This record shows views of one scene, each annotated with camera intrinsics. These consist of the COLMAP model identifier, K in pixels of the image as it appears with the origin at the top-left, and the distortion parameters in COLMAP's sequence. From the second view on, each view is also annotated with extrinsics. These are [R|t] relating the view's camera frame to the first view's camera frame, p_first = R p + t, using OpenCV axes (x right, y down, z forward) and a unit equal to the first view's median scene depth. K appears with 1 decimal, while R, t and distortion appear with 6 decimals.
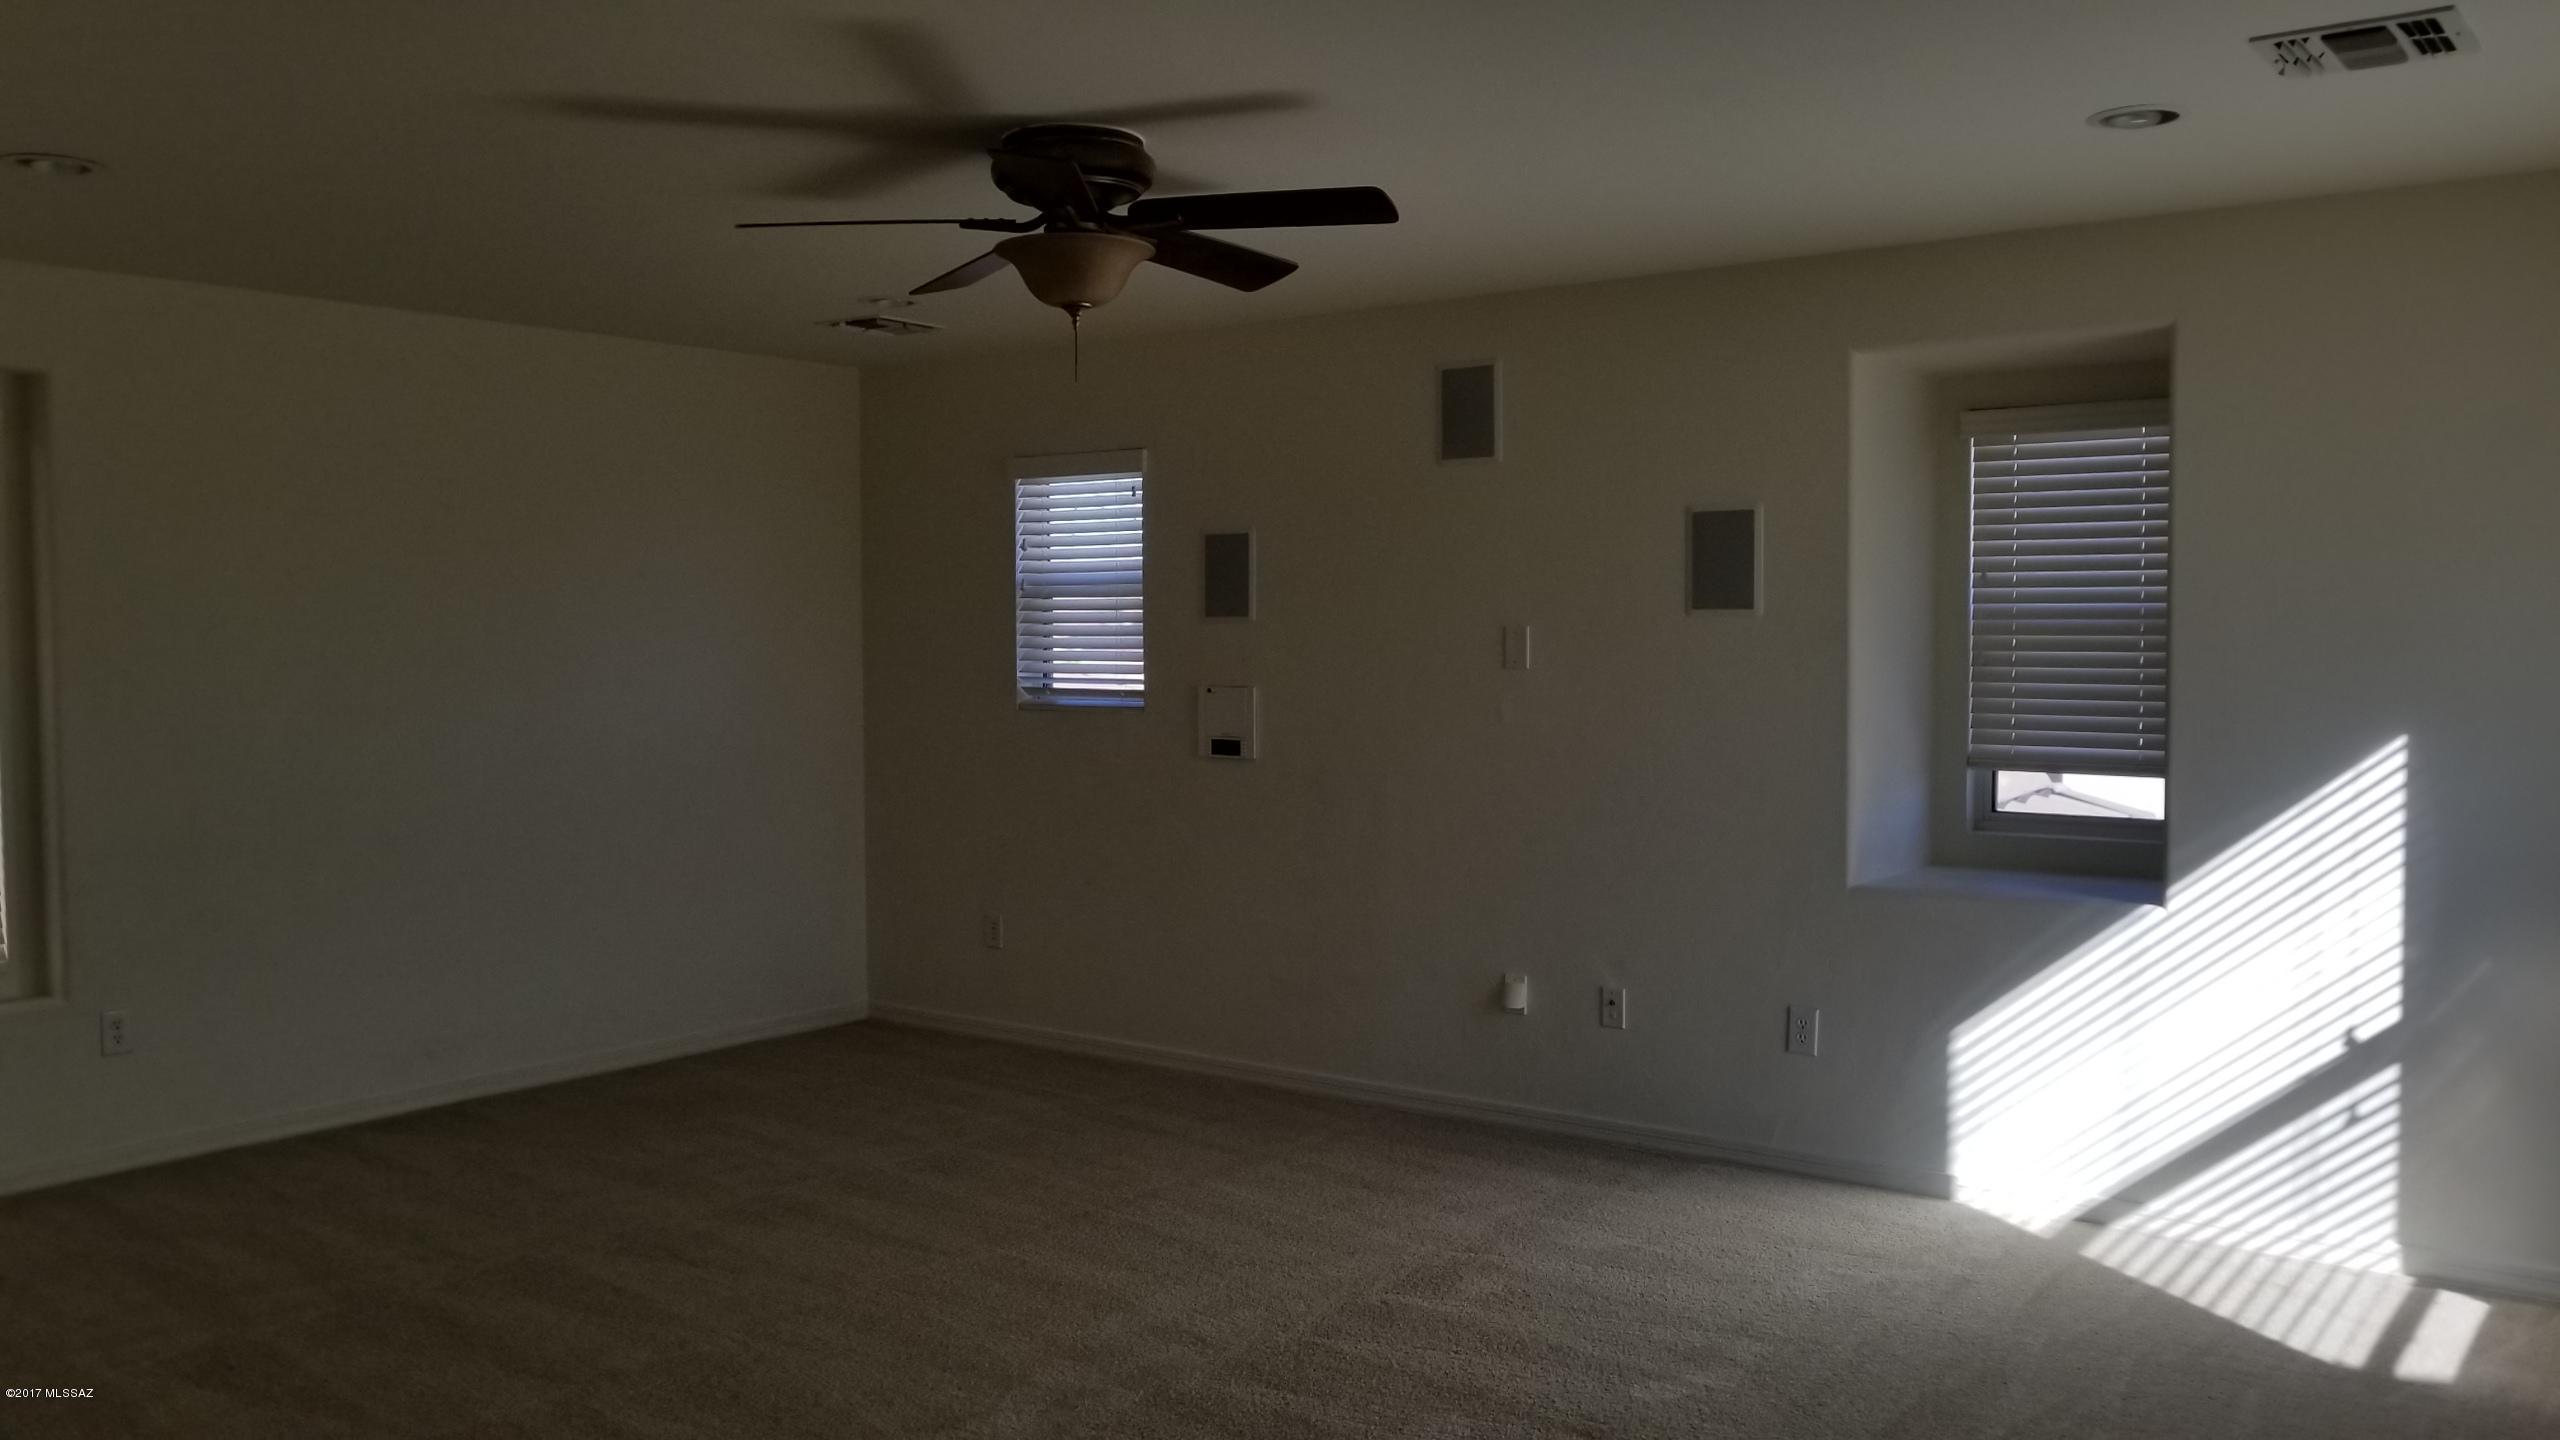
lens RADIAL K [[1995.5, 0, 1286.3], [0, 1995.5, 701.7], [0, 0, 1]] dist [0.003217, -0.017411]
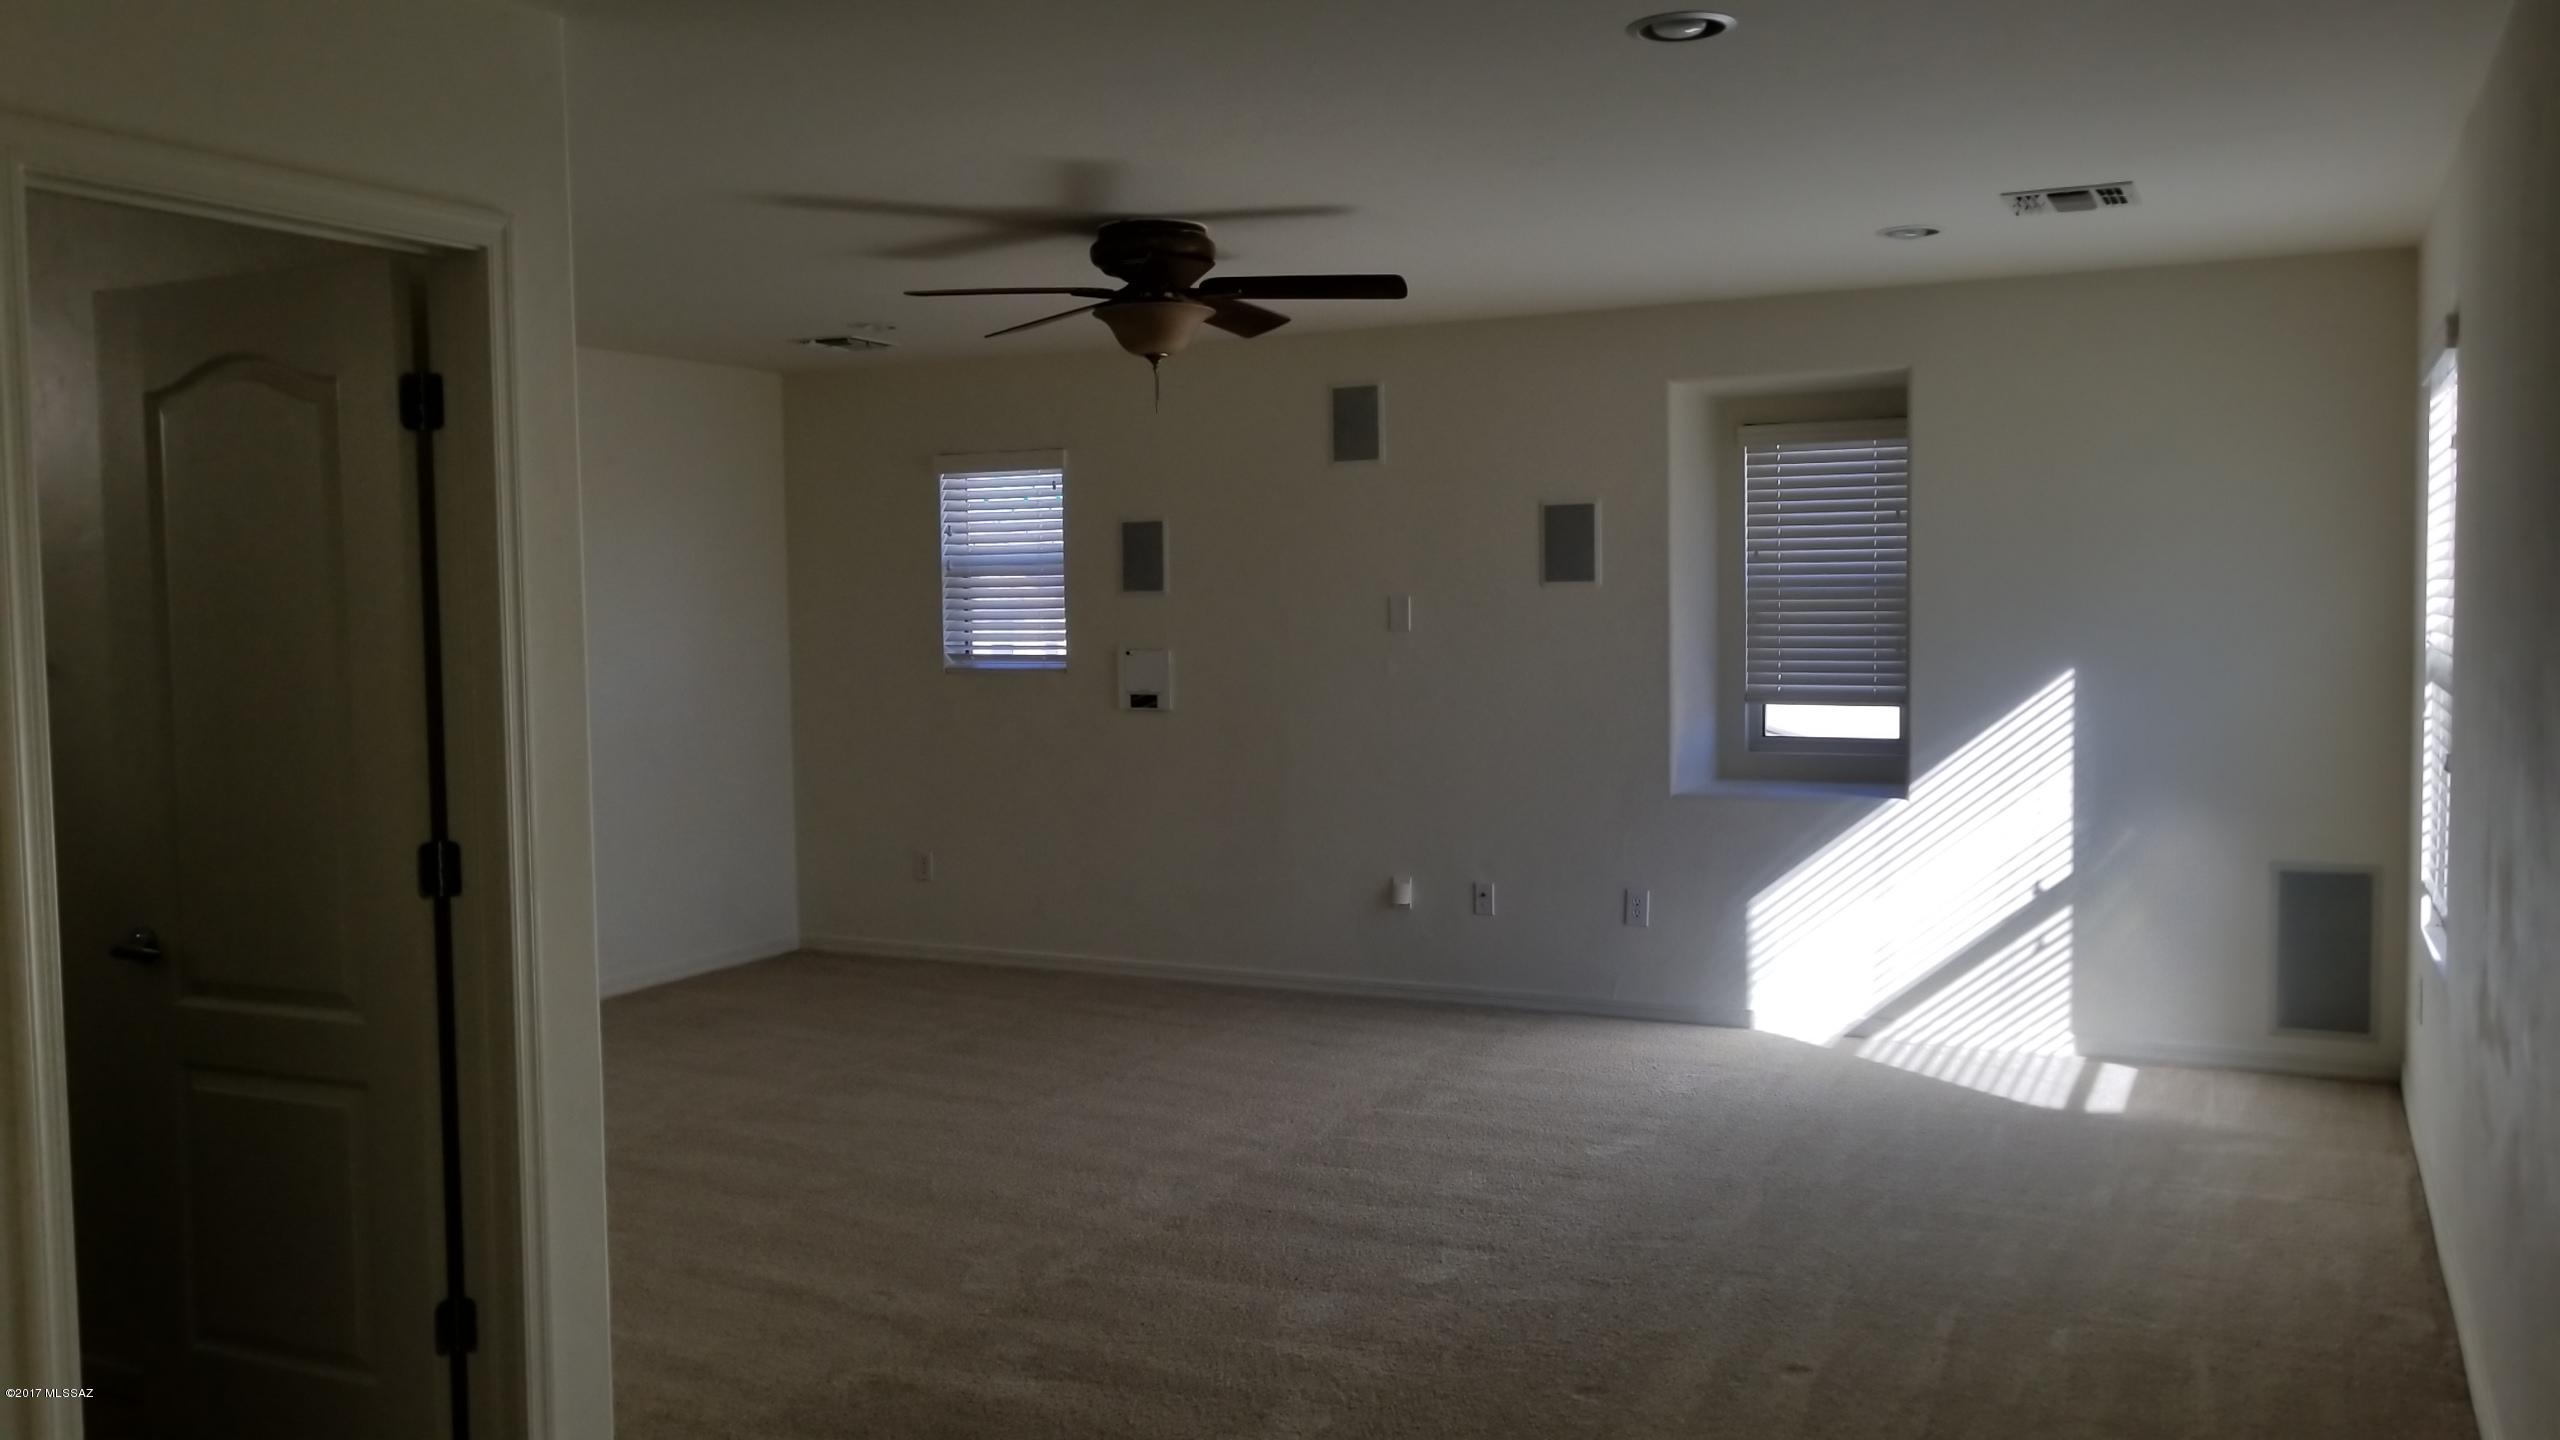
lens RADIAL K [[1995.5, 0, 1286.3], [0, 1995.5, 701.7], [0, 0, 1]] dist [0.003217, -0.017411]
pose [[0.982399, -0.021113, 0.185600, -0.221714], [0.018133, 0.999678, 0.017740, 0.005004], [-0.185915, -0.014062, 0.982465, -0.248605]]
